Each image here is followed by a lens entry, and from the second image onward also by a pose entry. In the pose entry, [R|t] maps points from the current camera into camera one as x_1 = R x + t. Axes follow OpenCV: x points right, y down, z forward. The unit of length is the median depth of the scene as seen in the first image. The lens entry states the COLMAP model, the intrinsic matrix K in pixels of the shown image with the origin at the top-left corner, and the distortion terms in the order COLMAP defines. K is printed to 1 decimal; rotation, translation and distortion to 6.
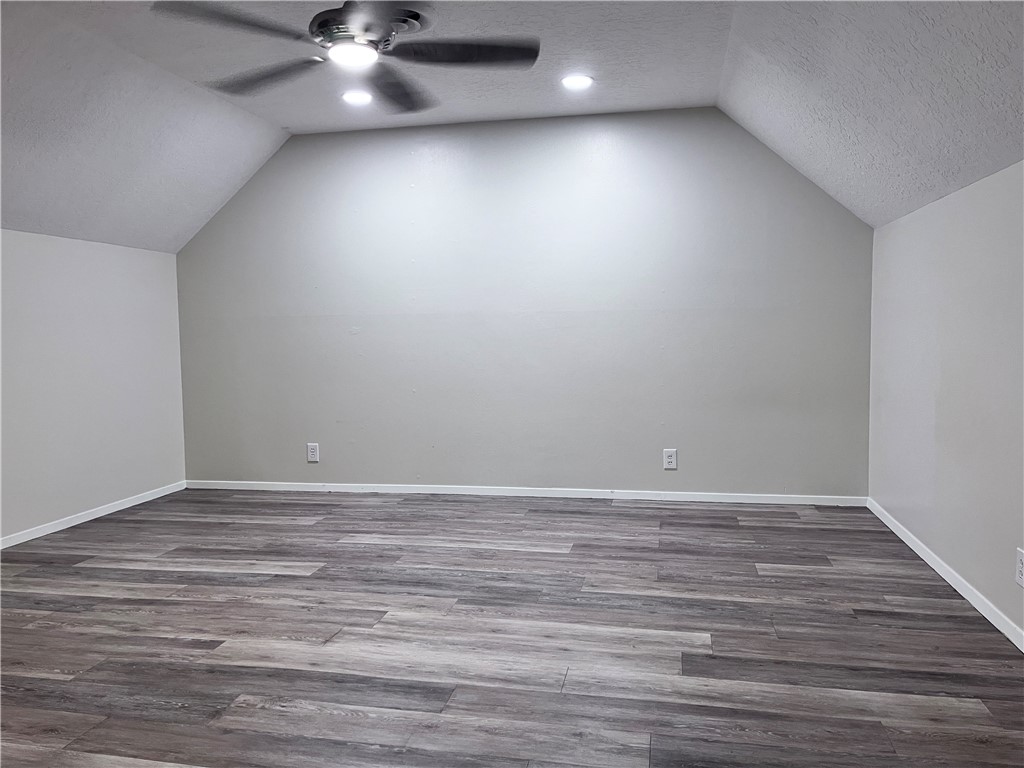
lens RADIAL K [[776.6, 0, 518.7], [0, 776.6, 383.5], [0, 0, 1]] dist [0.064161, -0.090572]
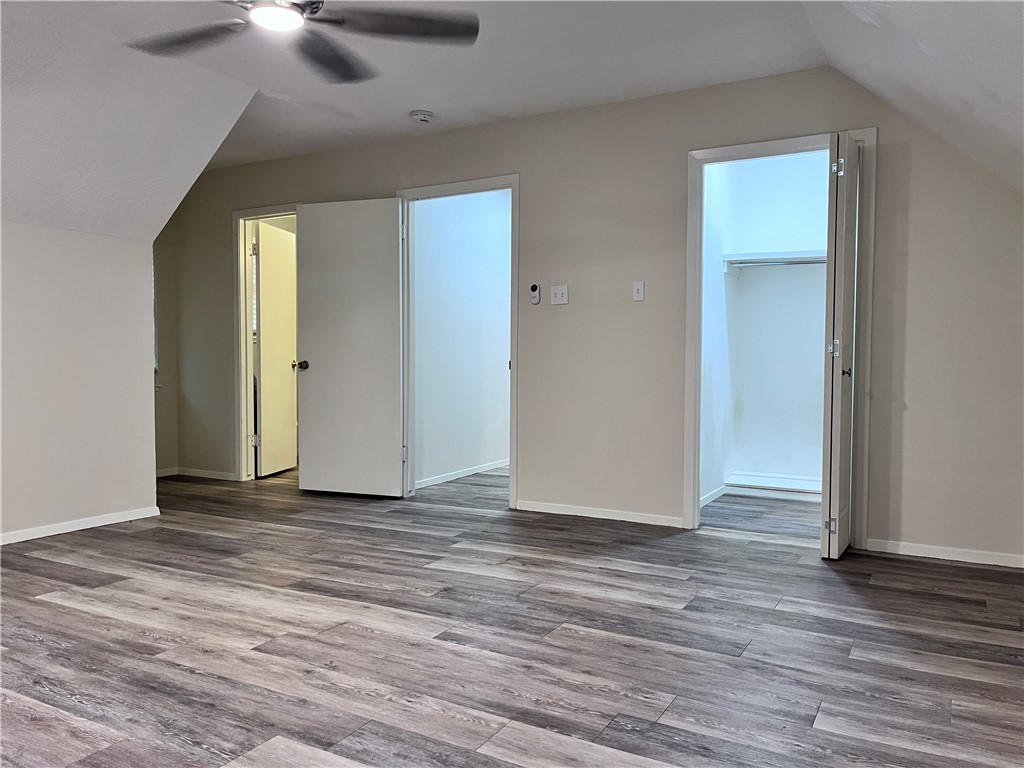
lens RADIAL K [[776.6, 0, 518.7], [0, 776.6, 383.5], [0, 0, 1]] dist [0.064161, -0.090572]
pose [[-0.951943, -0.003161, 0.306259, -0.674959], [0.027958, 0.994875, 0.097170, -0.064309], [-0.304997, 0.101063, -0.946976, 1.623194]]
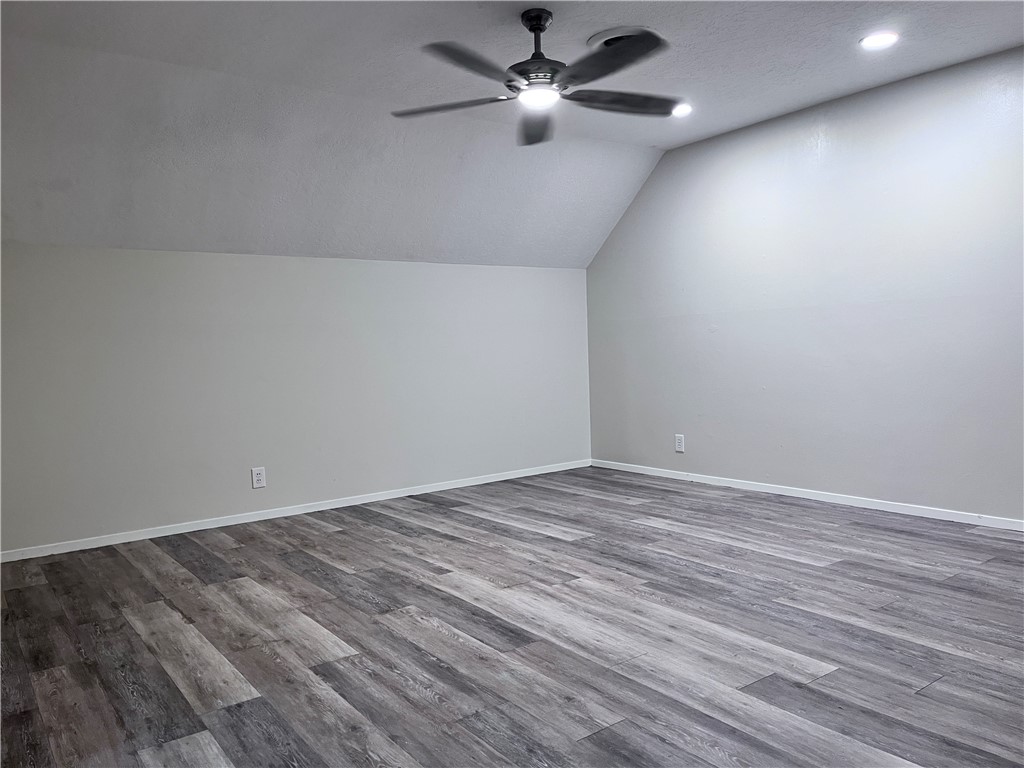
lens RADIAL K [[776.6, 0, 518.7], [0, 776.6, 383.5], [0, 0, 1]] dist [0.064161, -0.090572]
pose [[0.739291, 0.019518, -0.673103, 0.502622], [-0.018584, 0.999790, 0.008580, 0.002477], [0.673130, 0.006166, 0.739499, 0.099806]]
